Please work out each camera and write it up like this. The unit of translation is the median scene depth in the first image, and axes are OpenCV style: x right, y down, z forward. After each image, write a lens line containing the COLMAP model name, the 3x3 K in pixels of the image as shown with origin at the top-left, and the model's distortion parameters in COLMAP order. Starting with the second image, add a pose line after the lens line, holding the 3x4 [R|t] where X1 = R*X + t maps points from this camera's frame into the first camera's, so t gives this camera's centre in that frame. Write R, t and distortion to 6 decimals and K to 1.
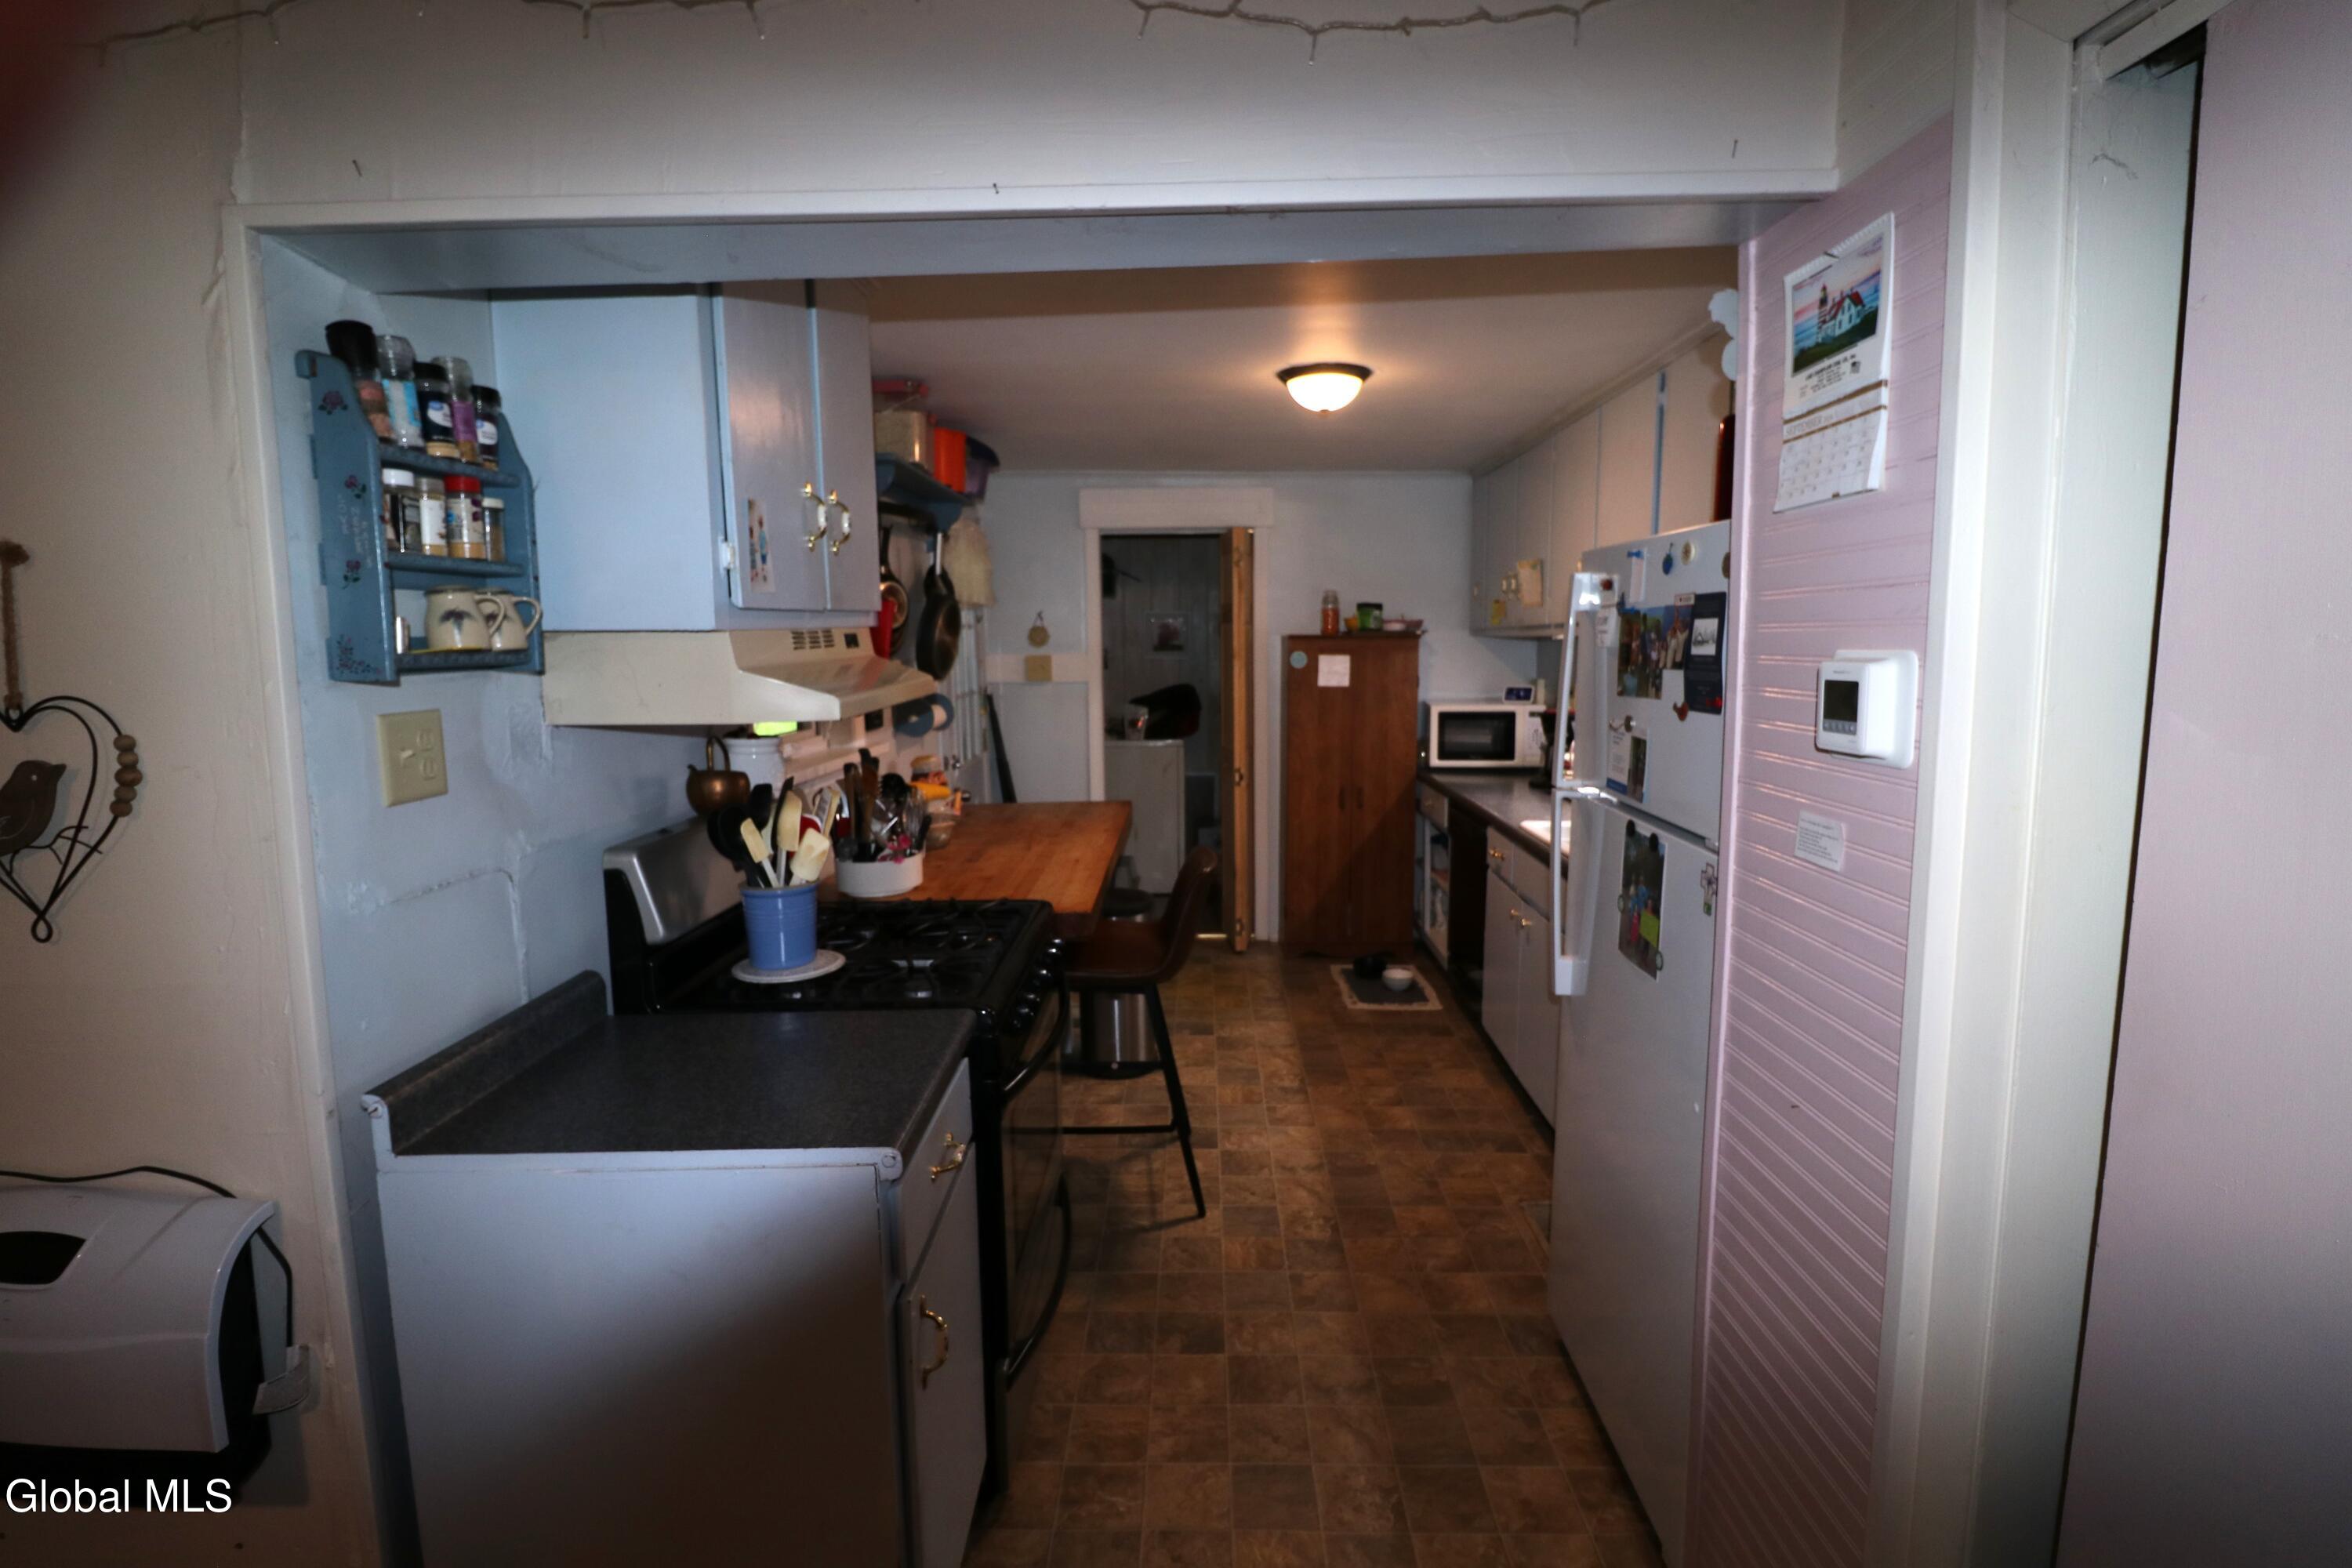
lens RADIAL K [[1090.6, 0, 1169.3], [0, 1090.6, 769.6], [0, 0, 1]] dist [-0.004426, -0.000416]
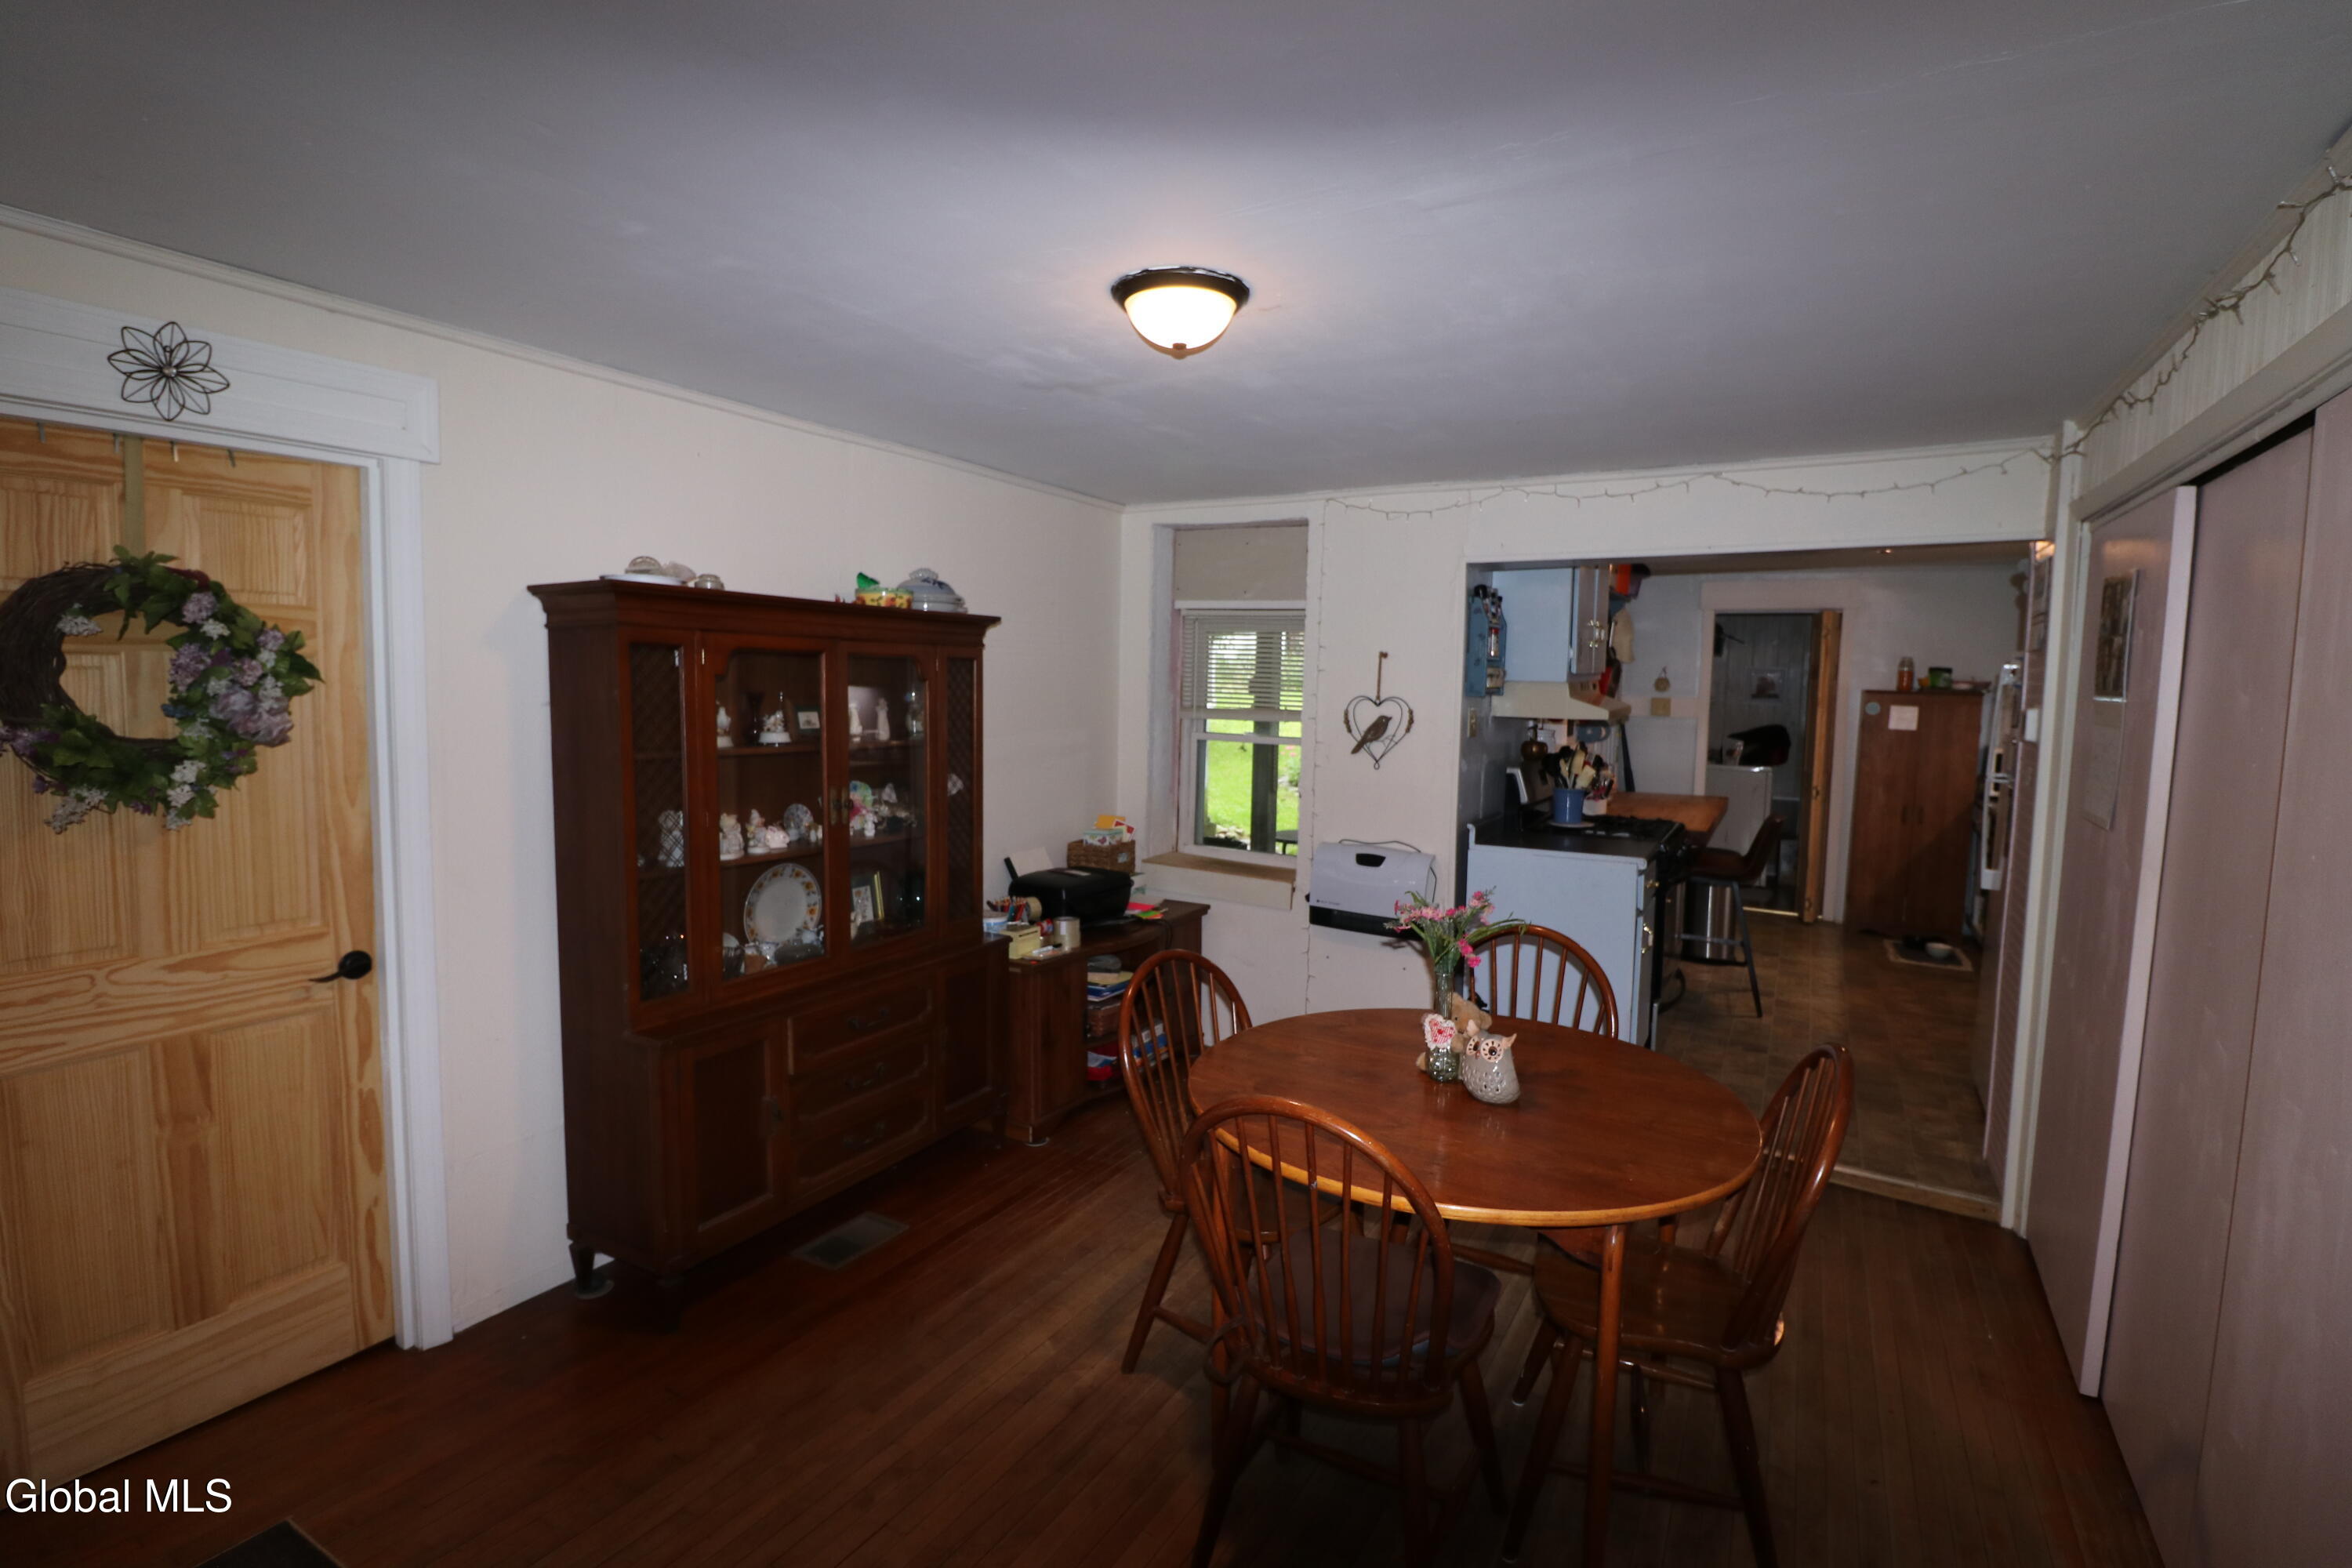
lens RADIAL K [[1090.6, 0, 1190.4], [0, 1090.6, 761.2], [0, 0, 1]] dist [-0.004426, -0.000416]
pose [[0.882325, 0.065937, -0.465999, 0.006153], [-0.085623, 0.996103, -0.021175, 0.062942], [0.462787, 0.058583, 0.884532, -0.558204]]
